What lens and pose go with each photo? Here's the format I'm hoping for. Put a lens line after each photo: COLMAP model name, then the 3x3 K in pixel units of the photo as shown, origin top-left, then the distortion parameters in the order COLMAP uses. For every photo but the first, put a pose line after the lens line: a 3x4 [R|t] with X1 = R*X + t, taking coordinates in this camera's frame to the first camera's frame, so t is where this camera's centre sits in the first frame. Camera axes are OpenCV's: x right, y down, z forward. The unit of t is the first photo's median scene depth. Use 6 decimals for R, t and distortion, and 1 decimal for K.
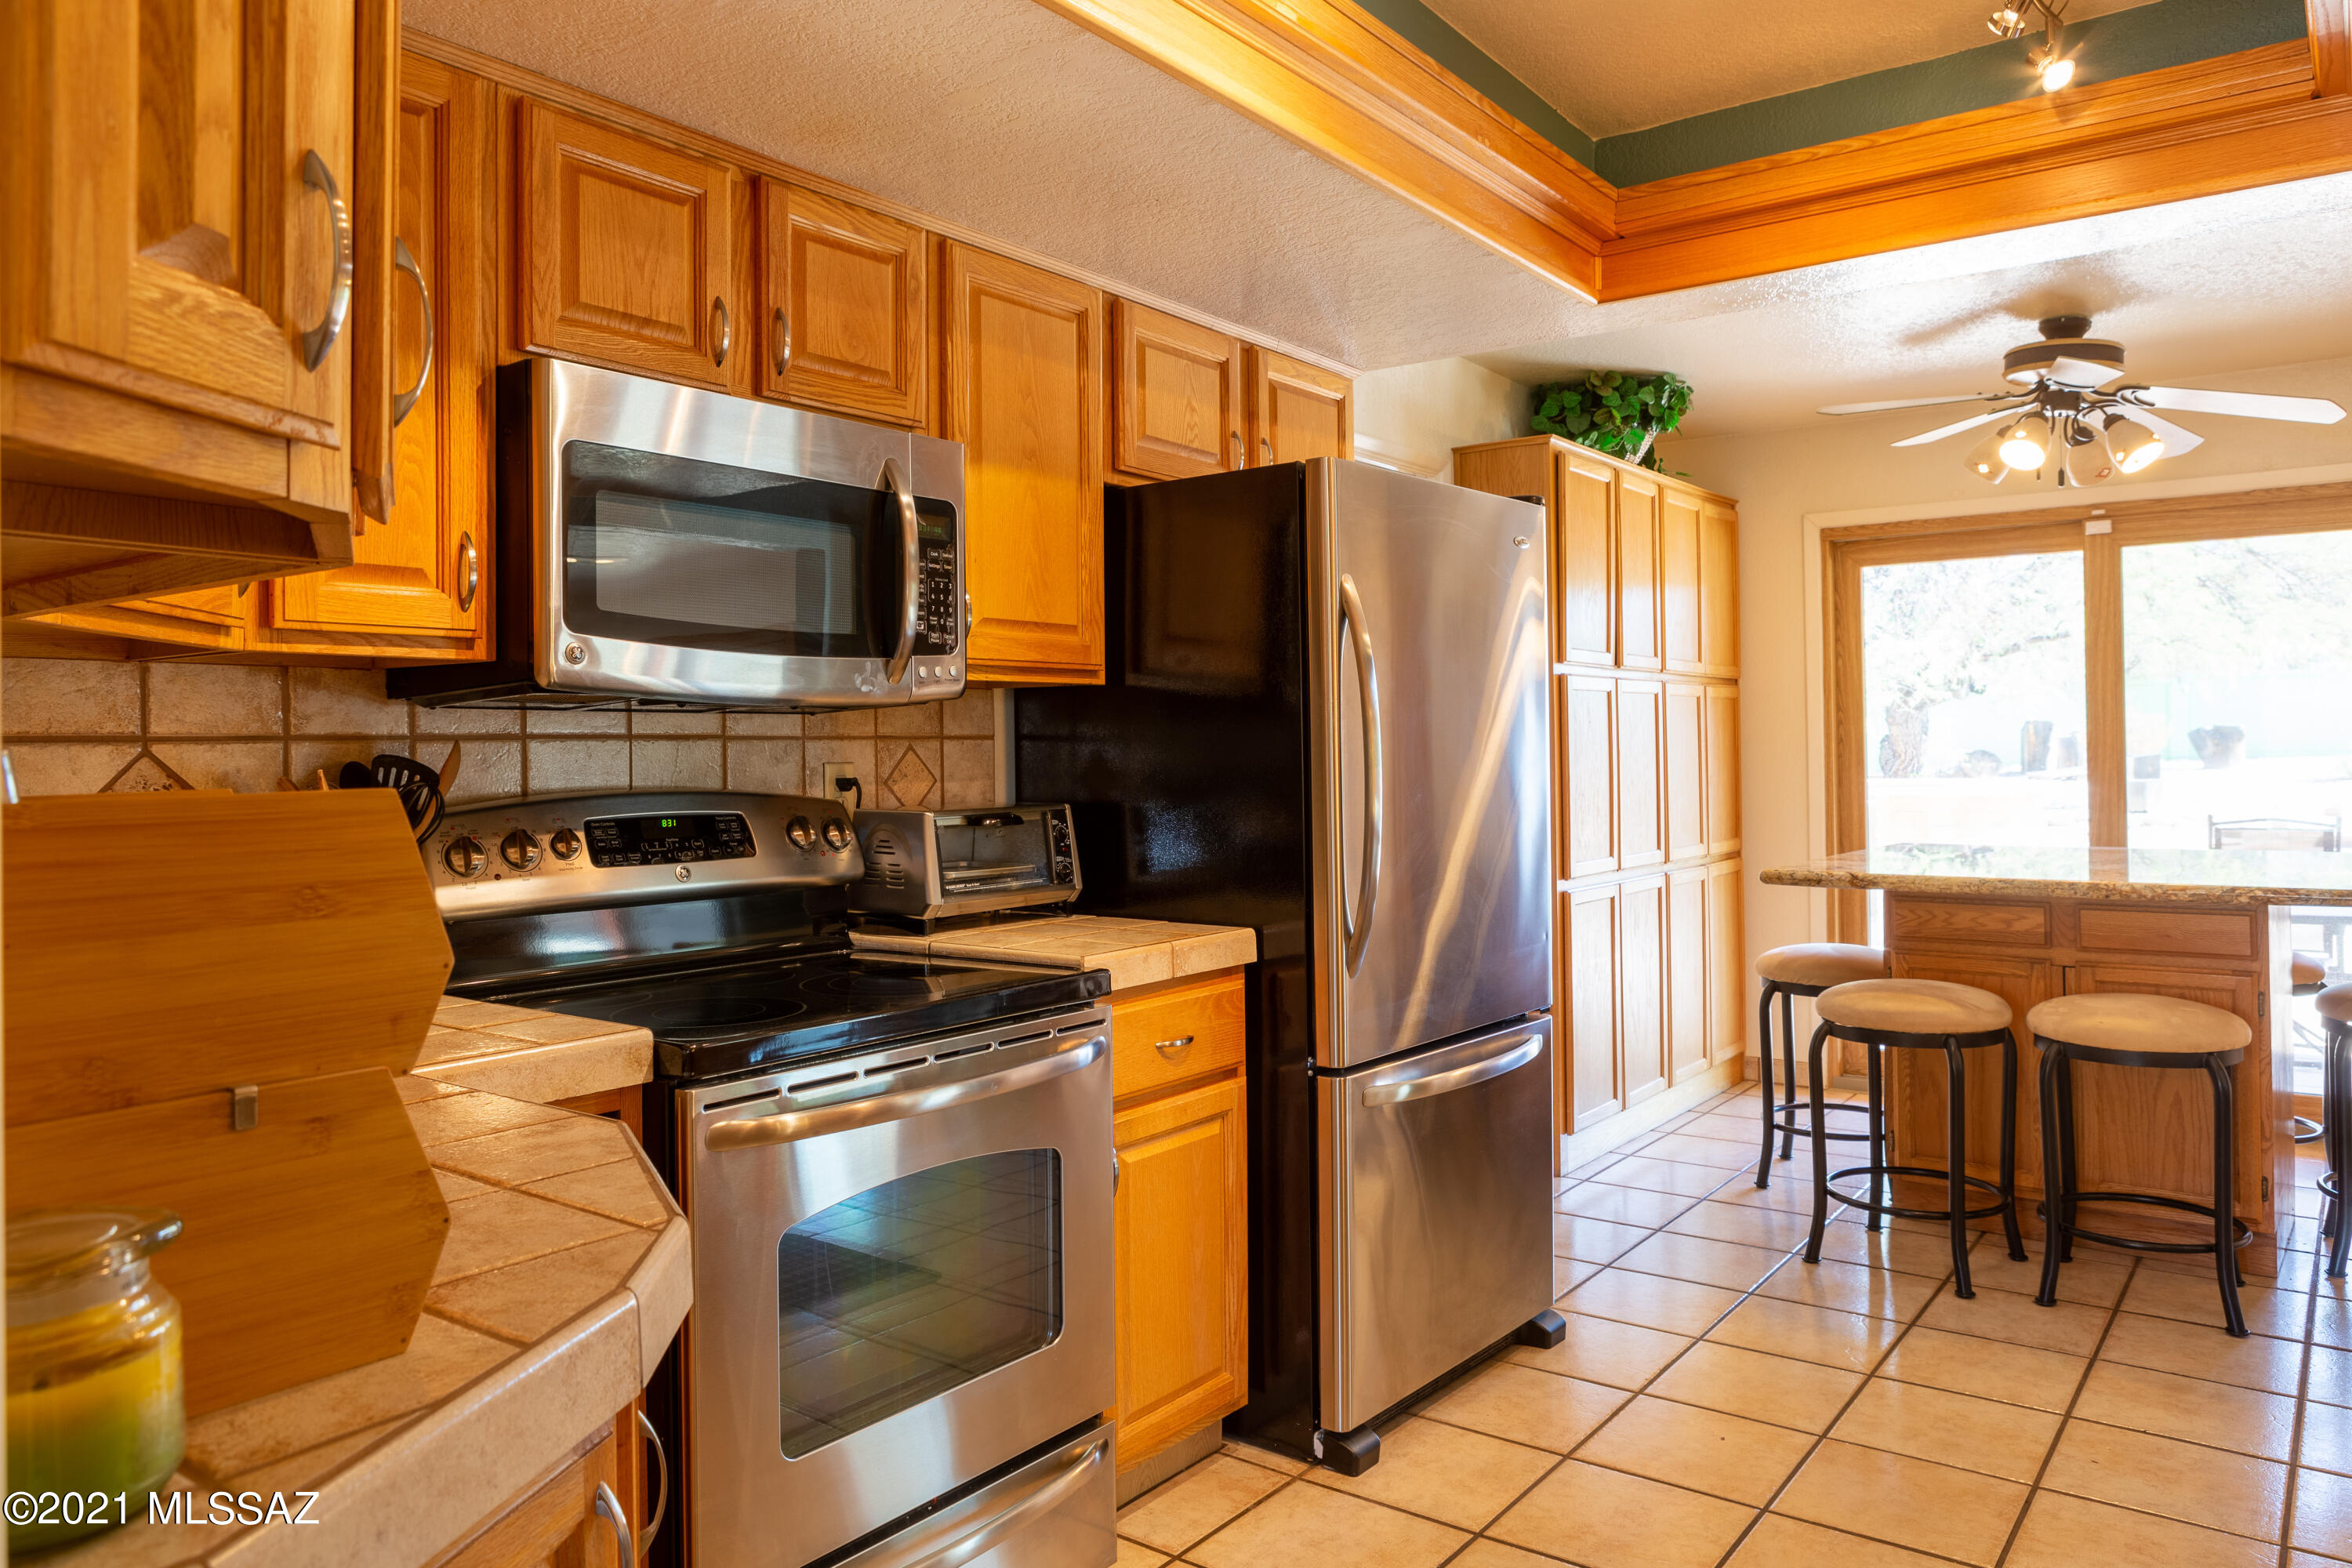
lens RADIAL K [[1645.7, 0, 1192.4], [0, 1645.7, 762.3], [0, 0, 1]] dist [0.003591, 0.001044]
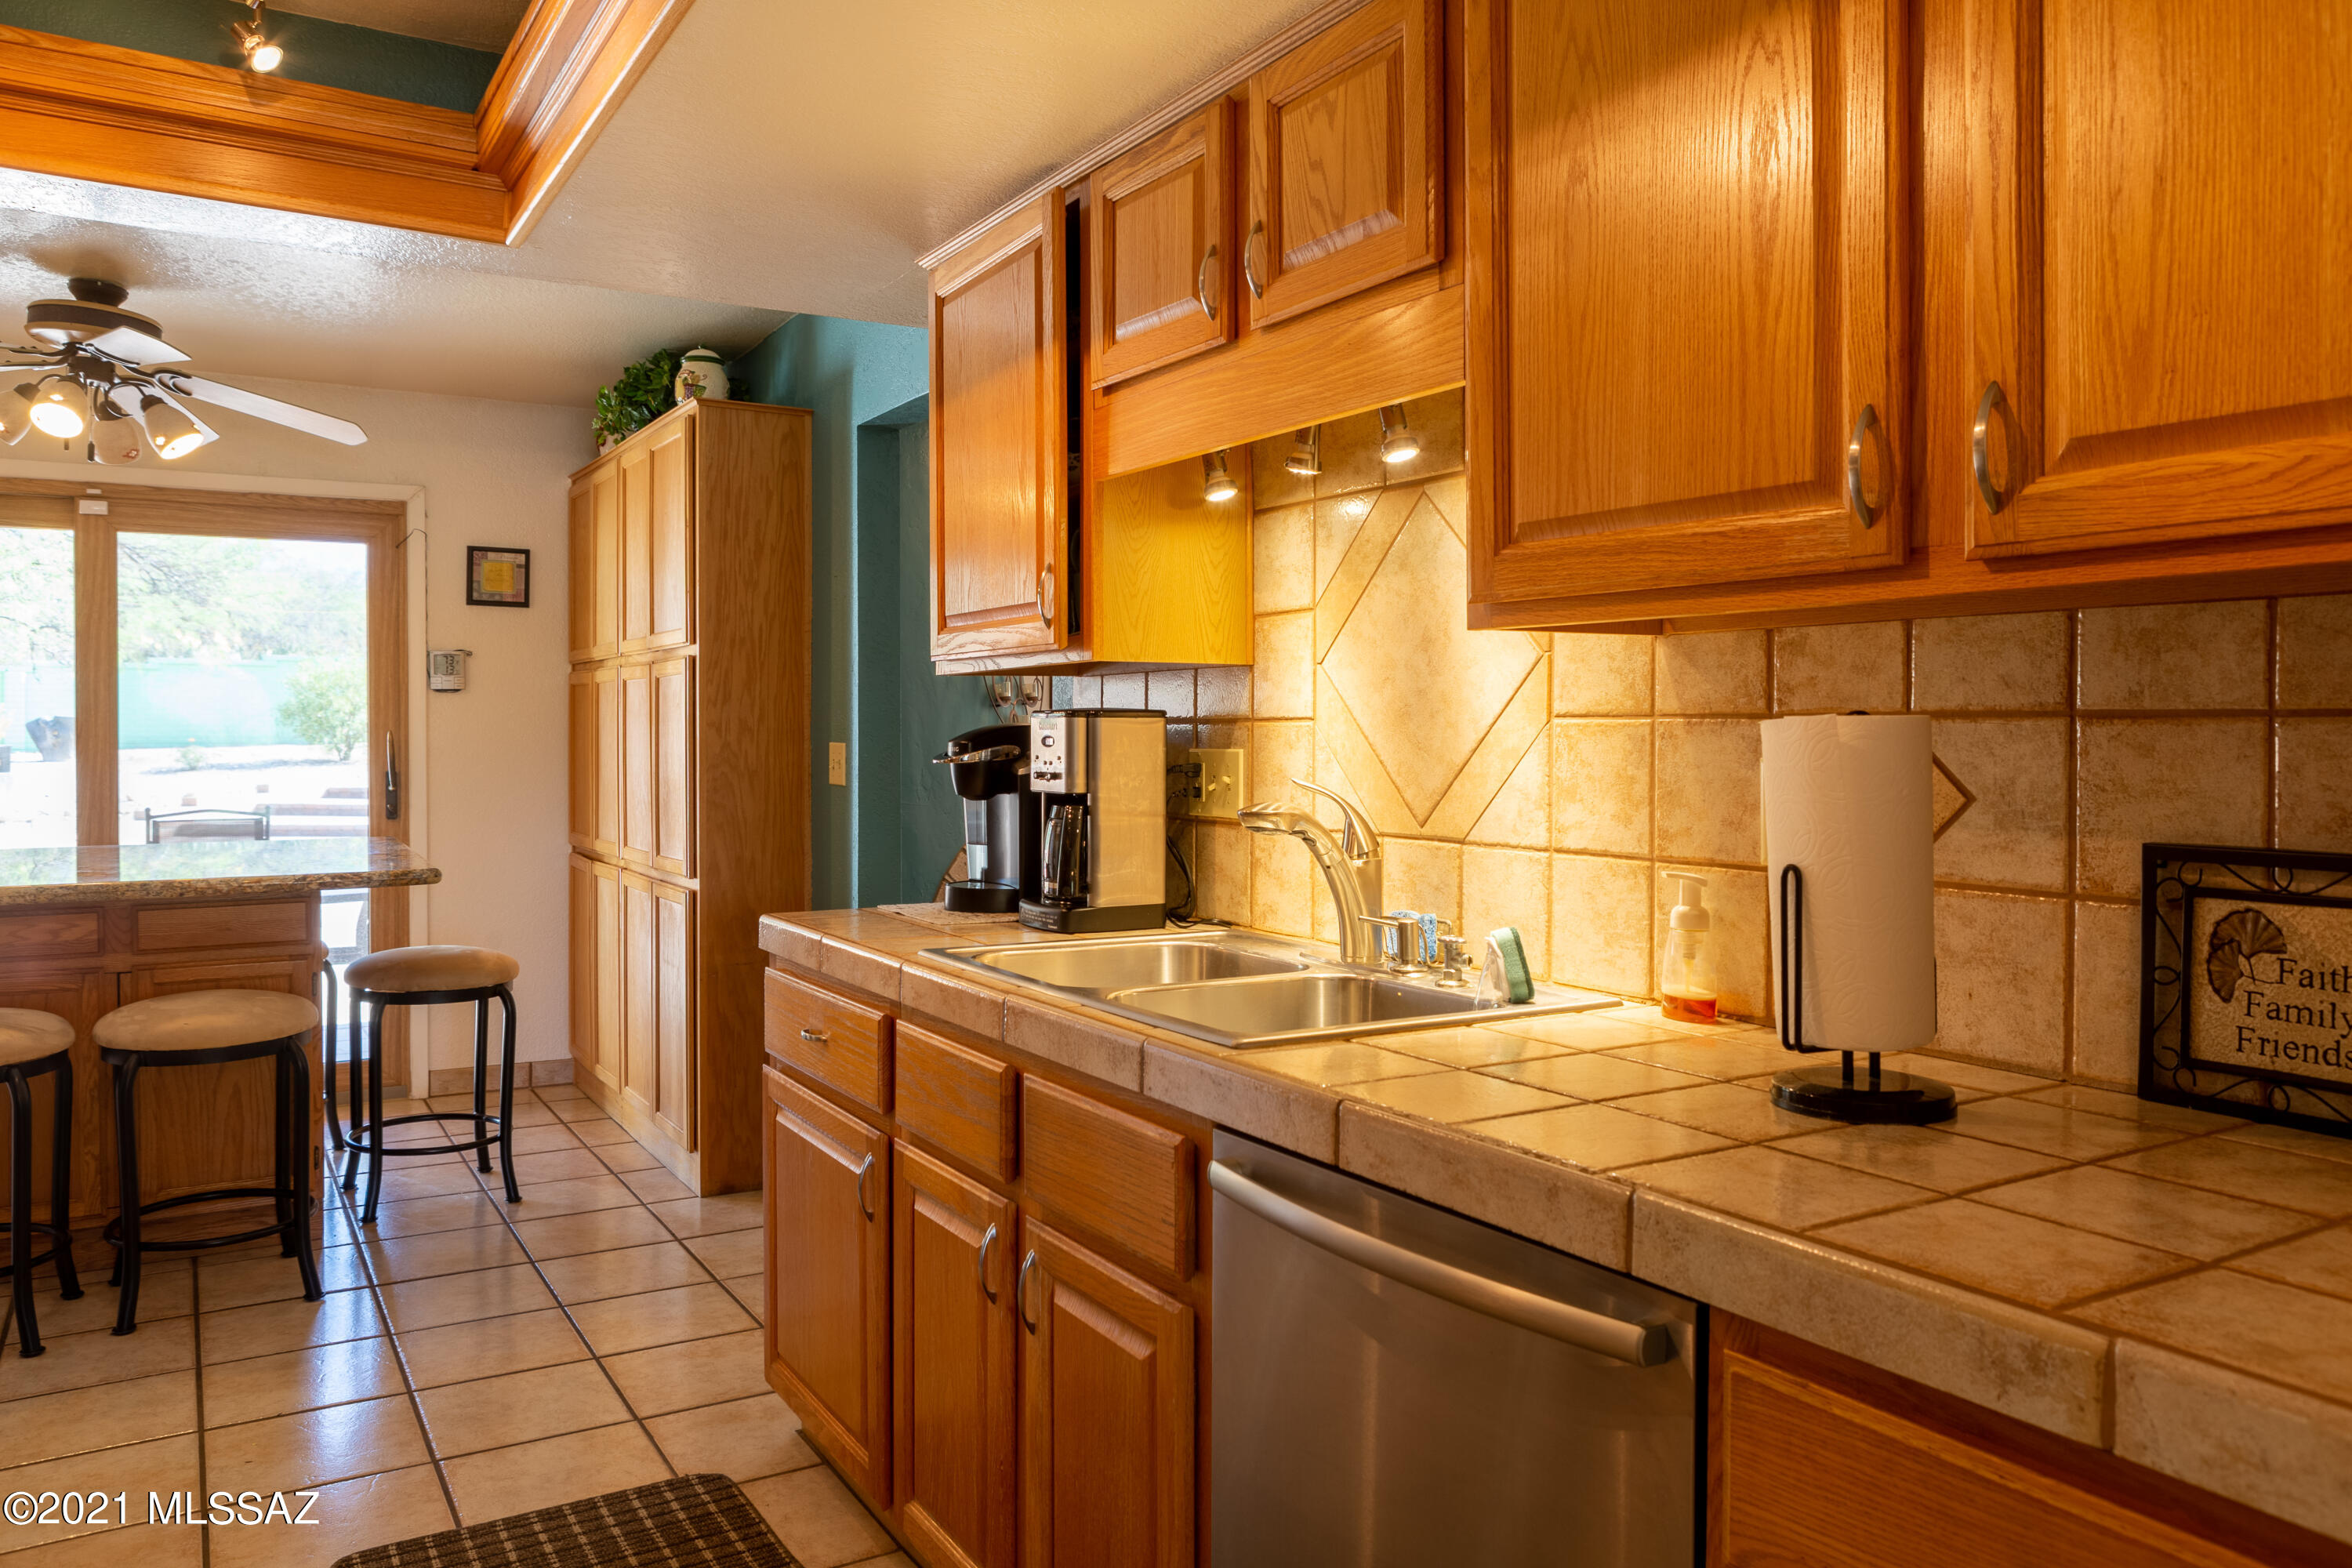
lens RADIAL K [[1645.7, 0, 1200.3], [0, 1645.7, 768.4], [0, 0, 1]] dist [0.003591, 0.001044]
pose [[0.363873, -0.010734, 0.931387, -0.126597], [0.002248, 0.999941, 0.010646, -0.002000], [-0.931446, -0.001780, 0.363876, 0.081144]]
